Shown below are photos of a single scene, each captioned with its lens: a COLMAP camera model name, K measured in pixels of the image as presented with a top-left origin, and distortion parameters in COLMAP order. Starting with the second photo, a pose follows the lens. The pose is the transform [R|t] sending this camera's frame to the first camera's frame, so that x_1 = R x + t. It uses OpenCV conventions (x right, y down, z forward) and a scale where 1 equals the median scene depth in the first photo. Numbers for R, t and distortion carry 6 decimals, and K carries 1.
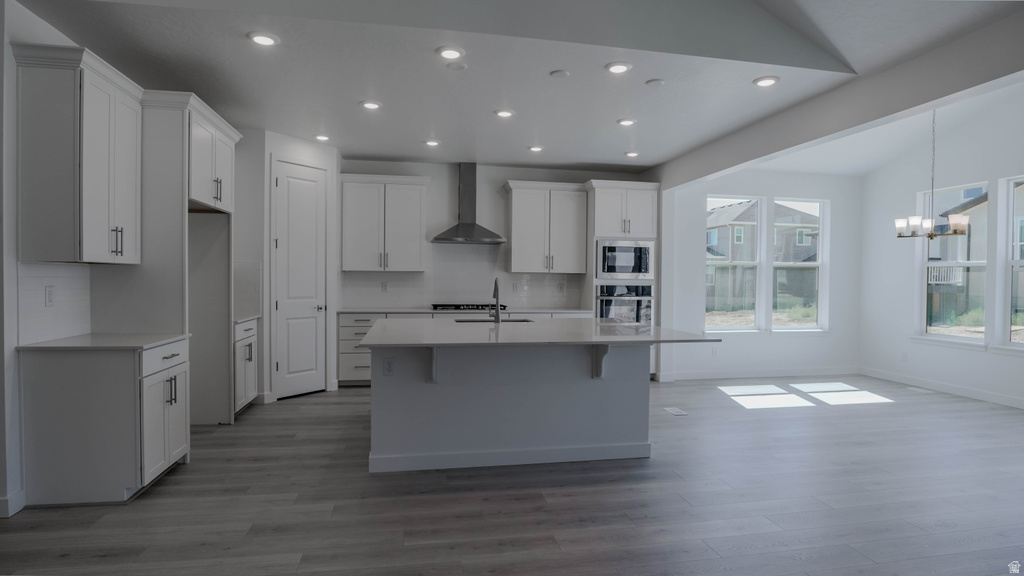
lens RADIAL K [[554.7, 0, 511.0], [0, 554.7, 290.8], [0, 0, 1]] dist [-0.029036, 0.000799]
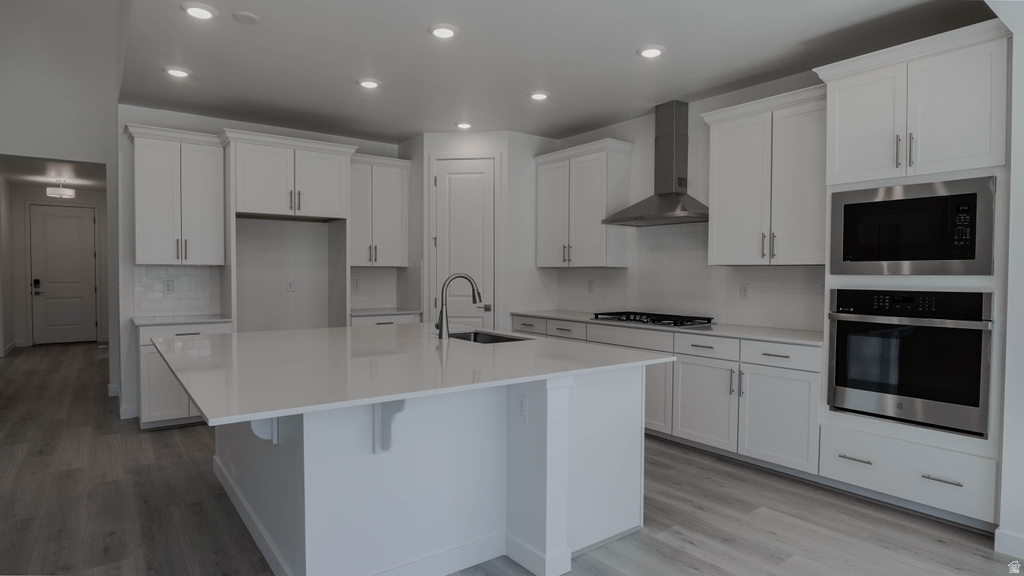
lens RADIAL K [[554.7, 0, 511.0], [0, 554.7, 290.8], [0, 0, 1]] dist [-0.029036, 0.000799]
pose [[0.437082, 0.020052, -0.899198, 0.488741], [-0.020256, 0.999717, 0.012448, -0.009376], [0.899193, 0.012774, 0.437365, 0.597629]]
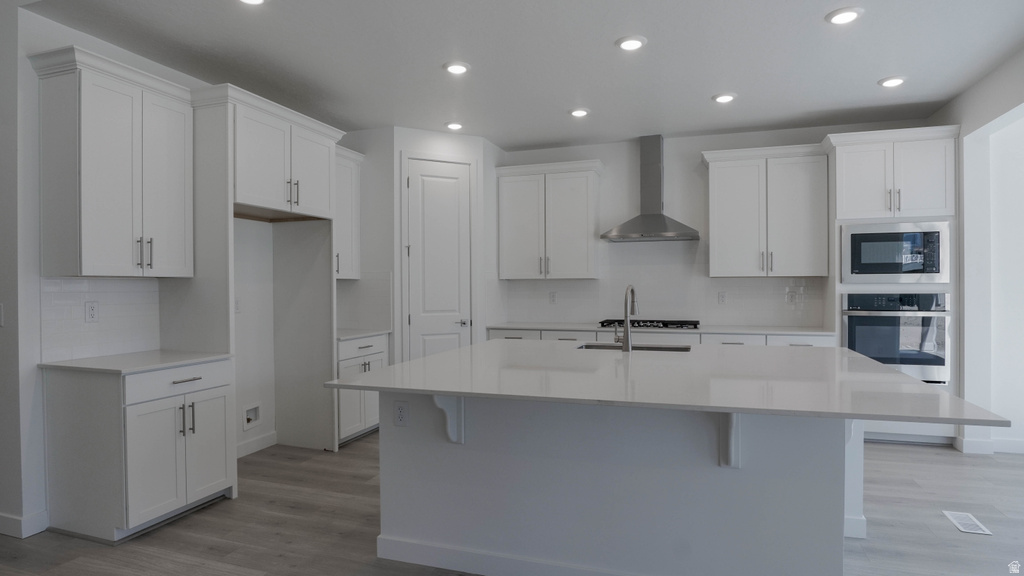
lens RADIAL K [[565.2, 0, 512.0], [0, 565.2, 288.0], [0, 0, 1]] dist [-0.026972, 0.000500]
pose [[0.871331, -0.013074, -0.490522, 0.150164], [0.003453, 0.999784, -0.020513, -0.004921], [0.490684, 0.016179, 0.871187, 0.249467]]
